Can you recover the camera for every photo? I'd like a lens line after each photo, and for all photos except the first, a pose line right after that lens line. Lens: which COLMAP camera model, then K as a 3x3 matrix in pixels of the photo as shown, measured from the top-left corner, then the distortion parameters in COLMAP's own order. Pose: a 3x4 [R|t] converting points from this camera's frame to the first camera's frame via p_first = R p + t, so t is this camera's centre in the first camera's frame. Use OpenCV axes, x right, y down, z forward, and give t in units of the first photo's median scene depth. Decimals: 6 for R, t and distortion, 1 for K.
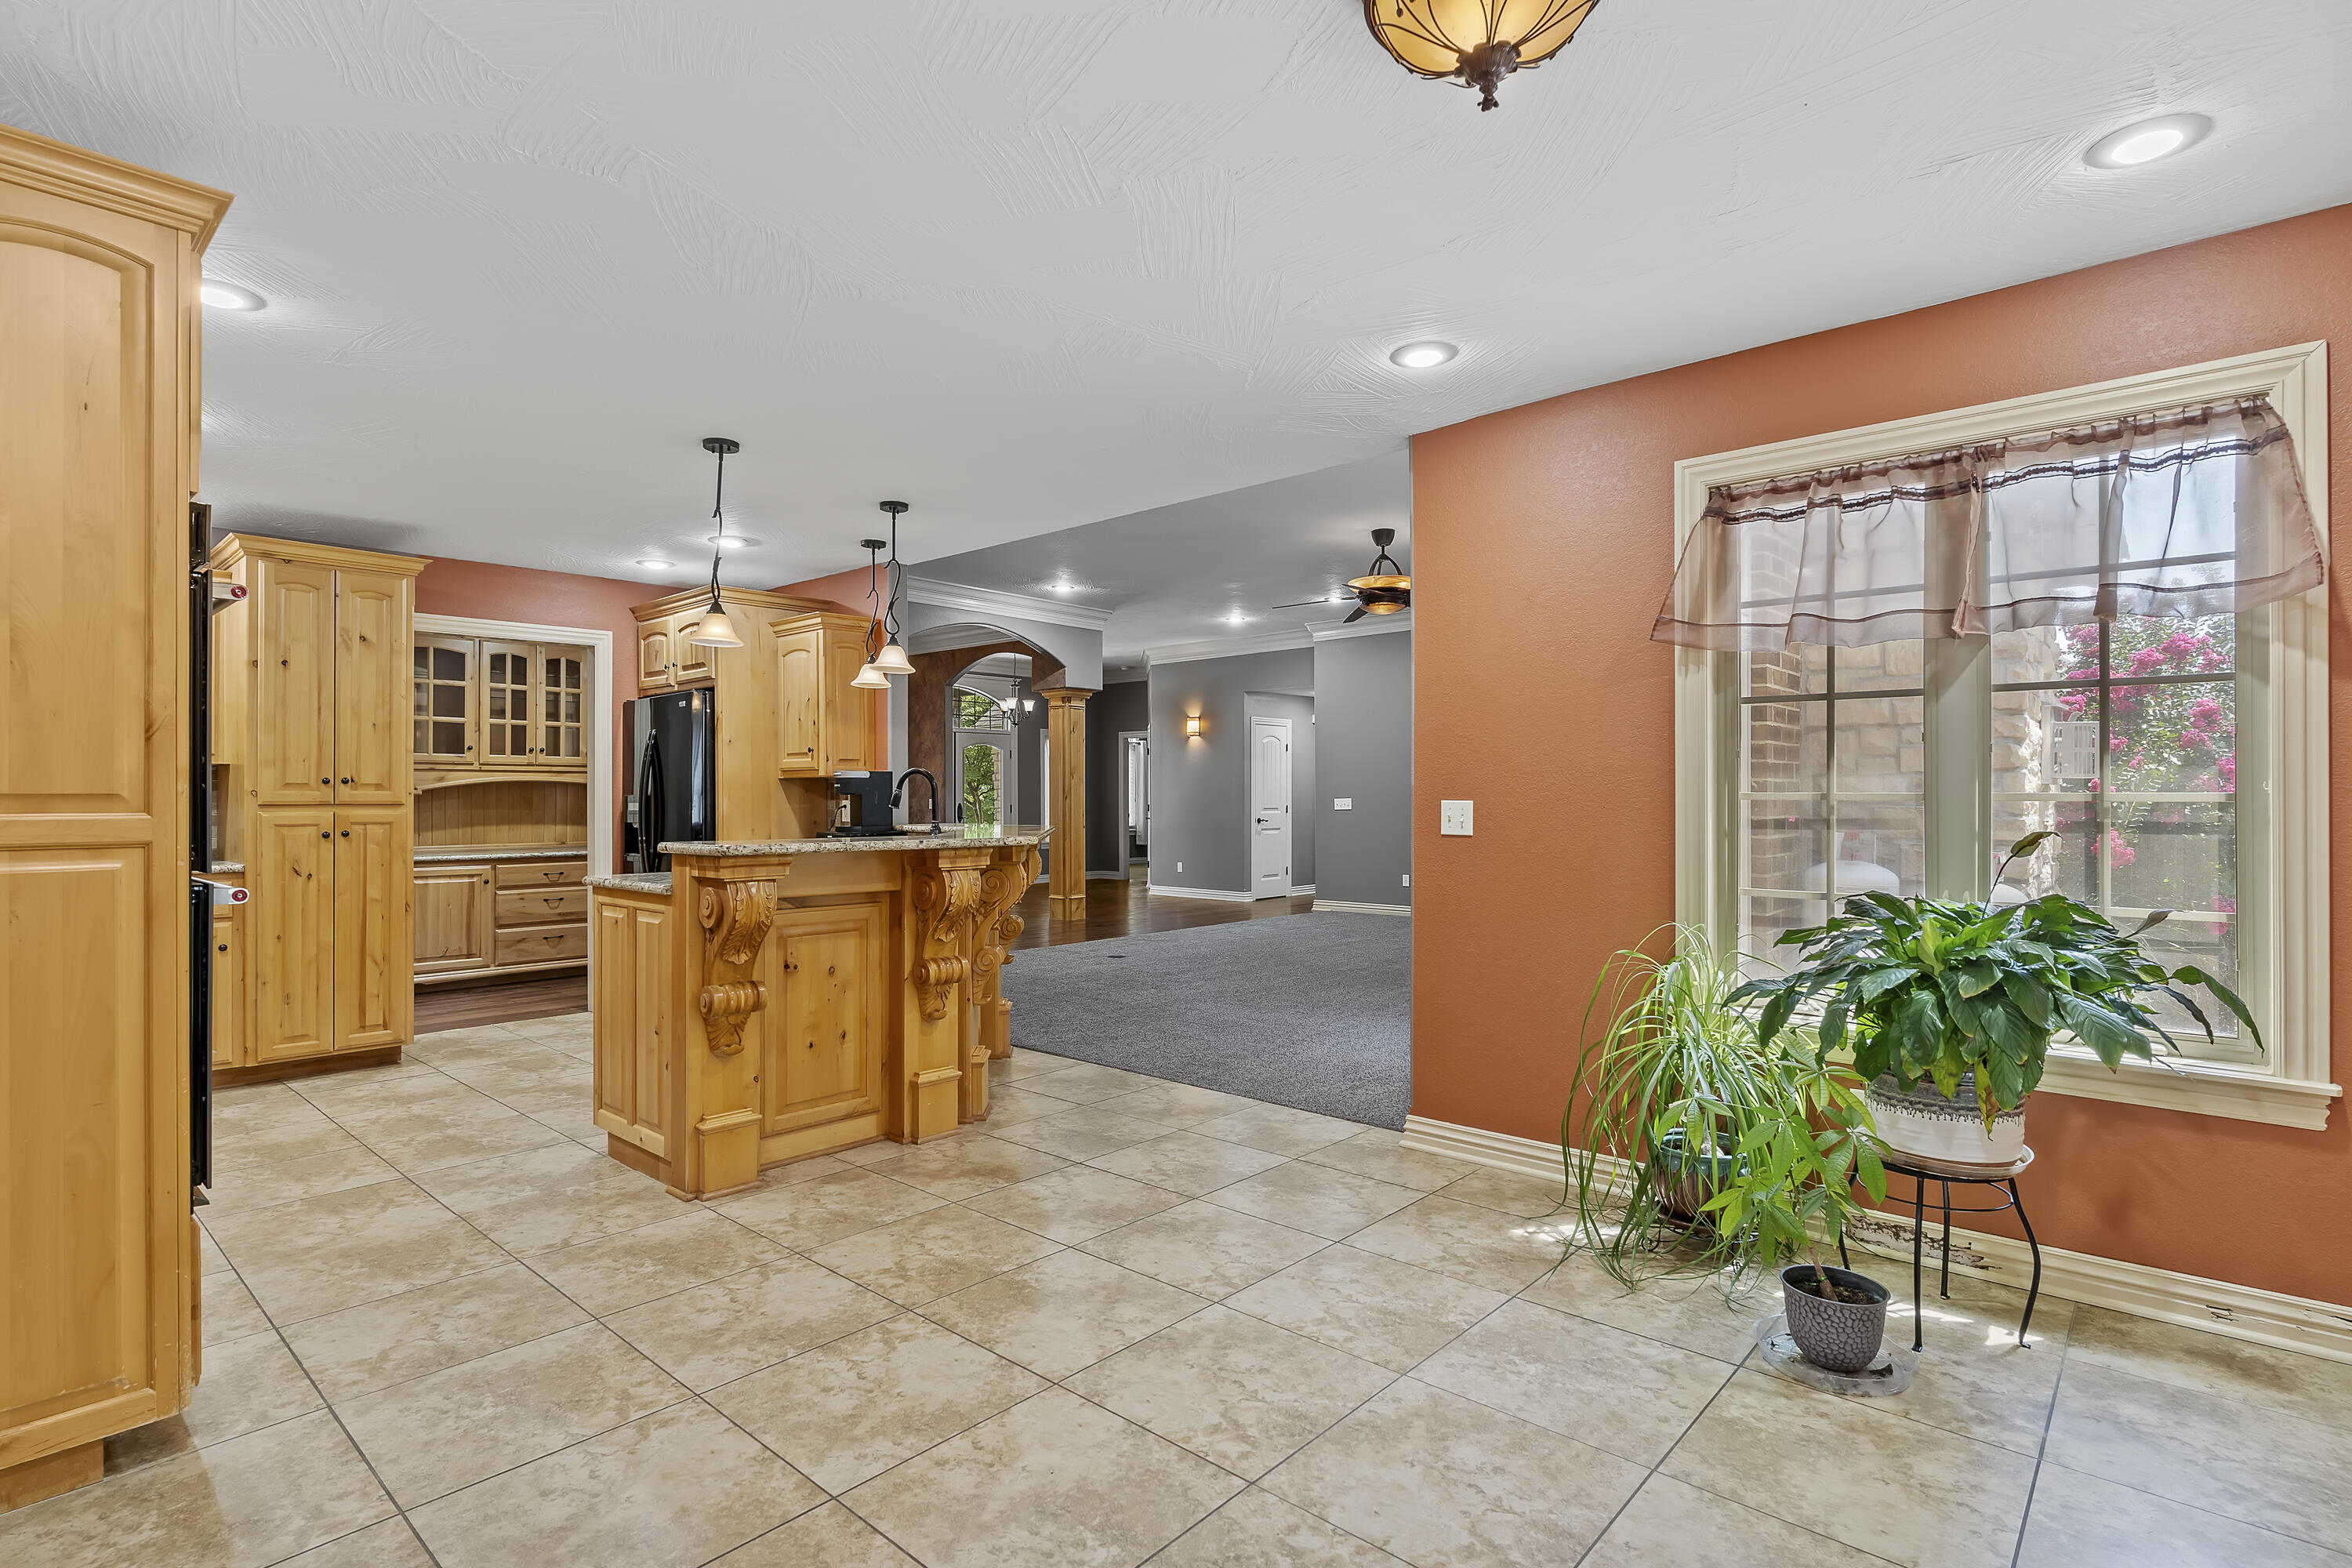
lens RADIAL K [[1136.0, 0, 1182.3], [0, 1136.0, 789.9], [0, 0, 1]] dist [-0.005688, -0.002332]
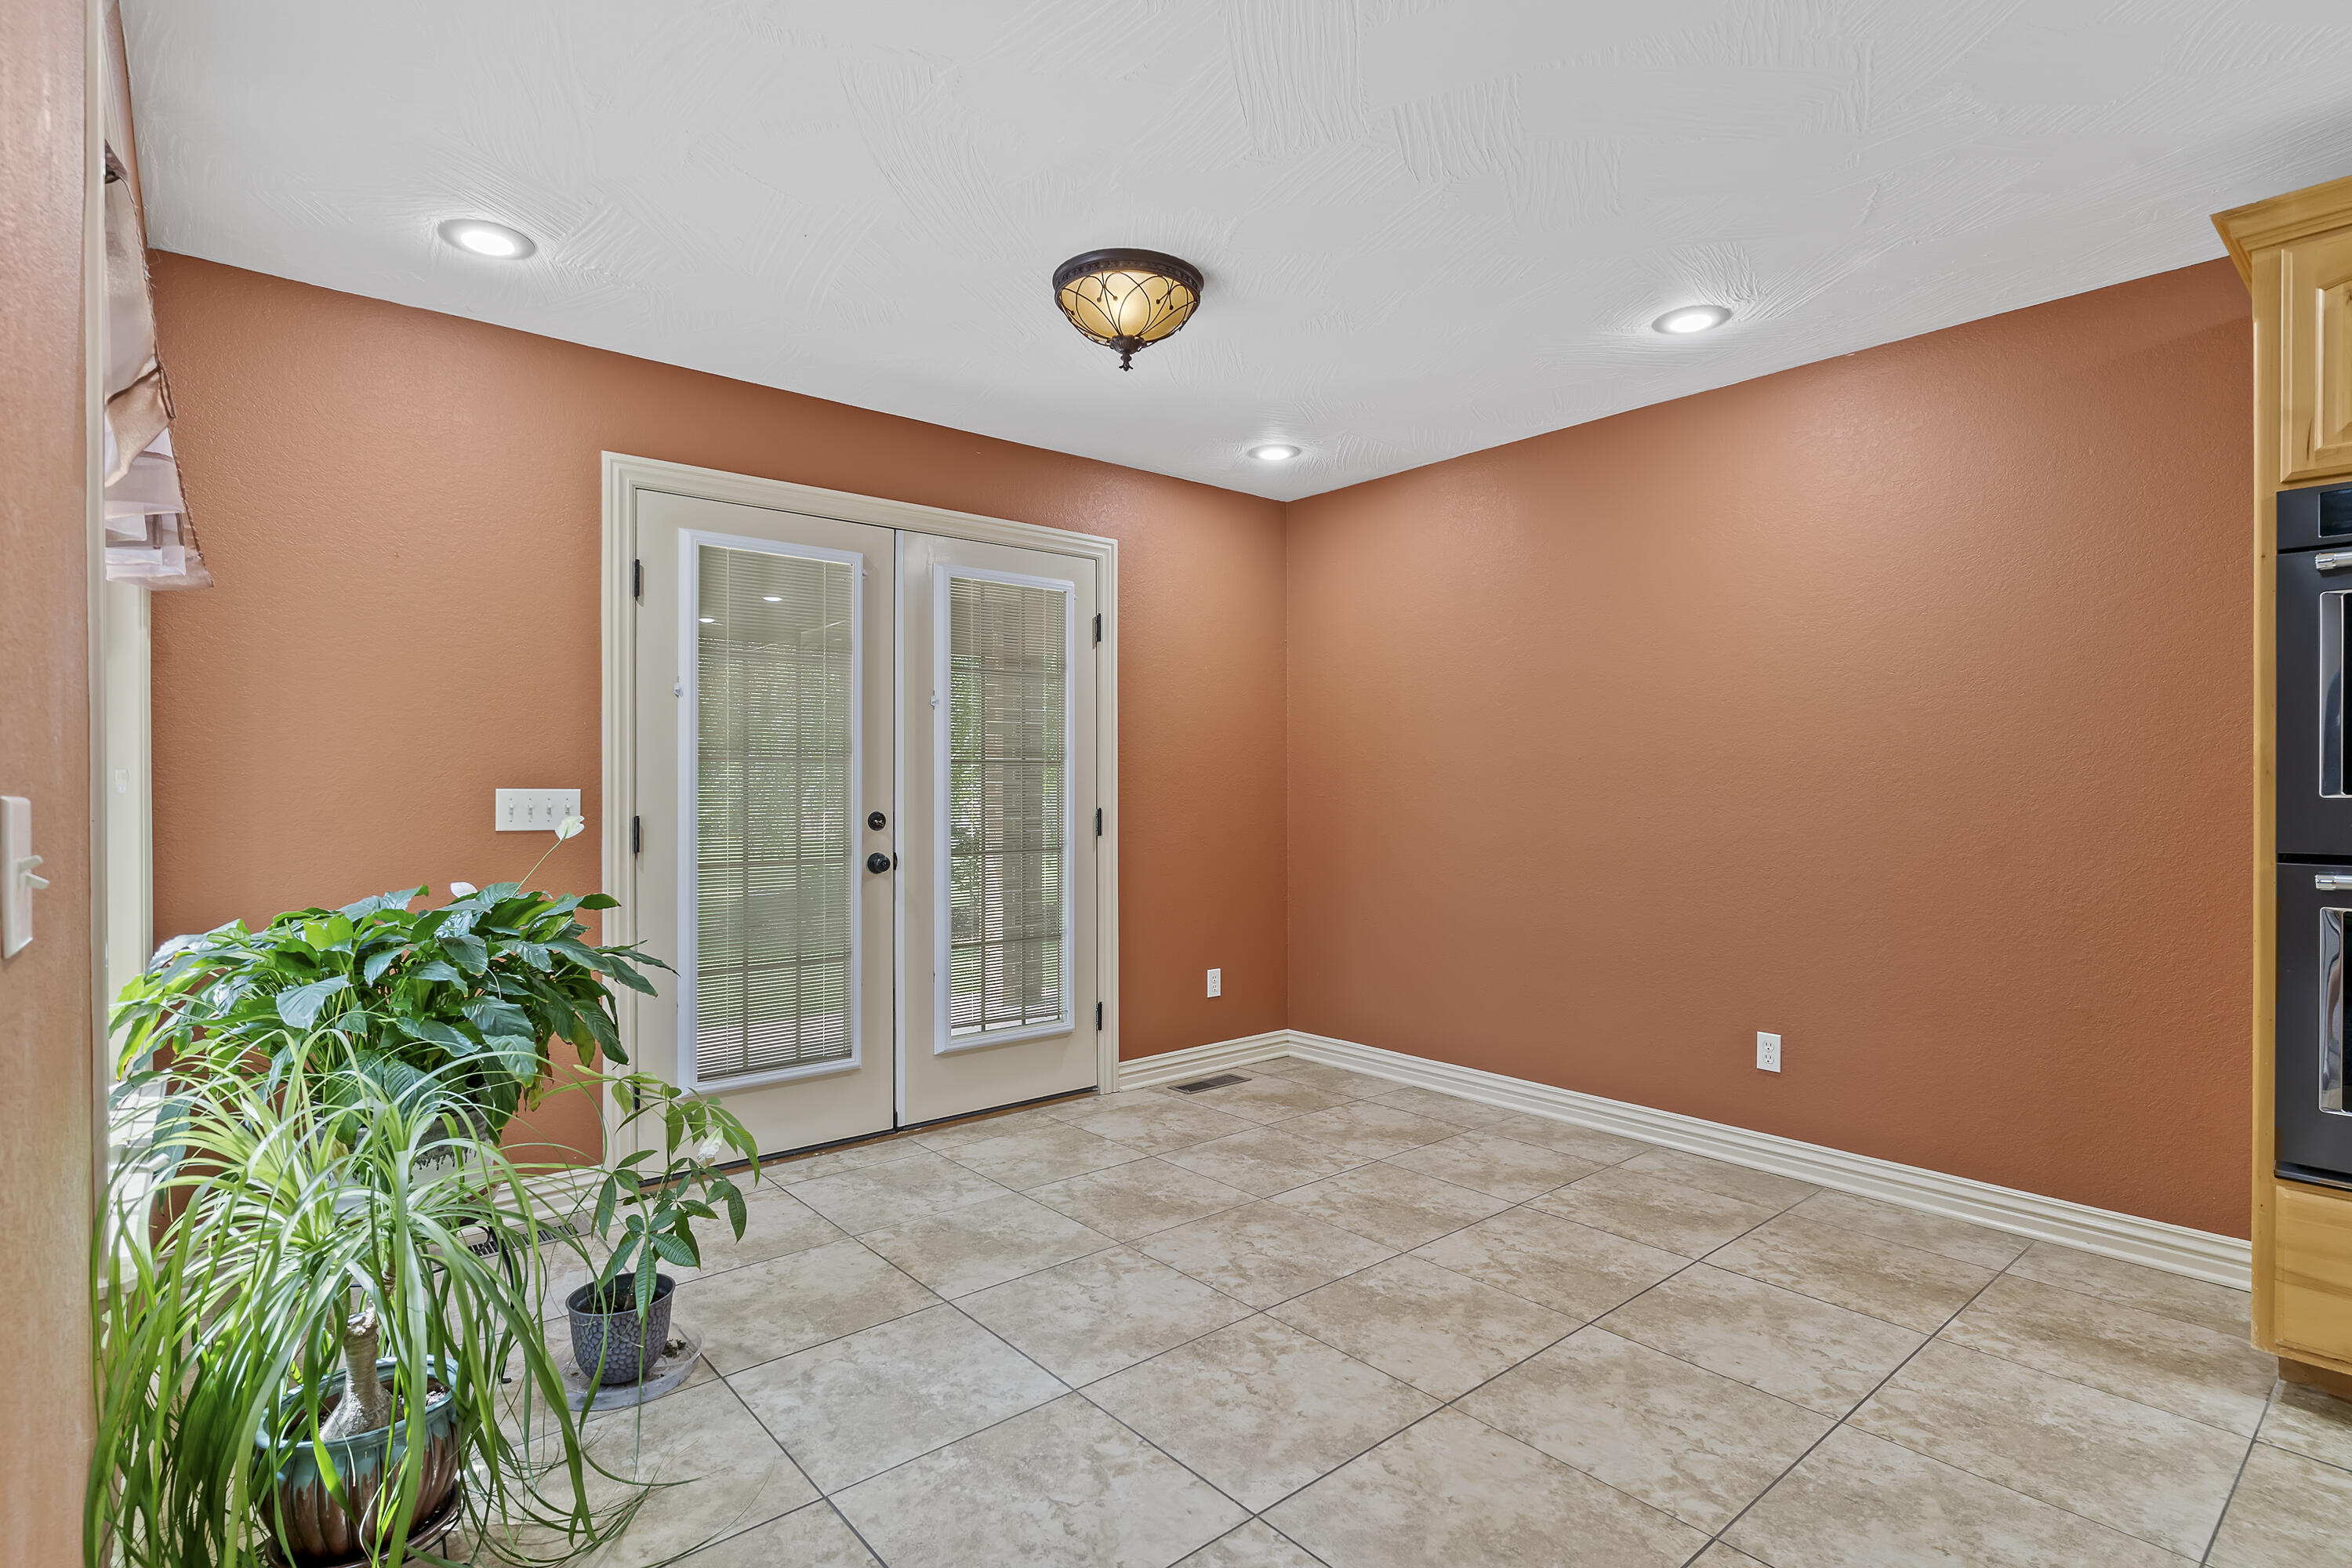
lens RADIAL K [[1136.0, 0, 1168.7], [0, 1136.0, 790.0], [0, 0, 1]] dist [-0.005688, -0.002332]
pose [[-0.988775, 0.004962, 0.149329, -0.024805], [0.004616, 0.999986, -0.002663, 0.017852], [-0.149340, -0.001944, -0.988784, 1.868614]]
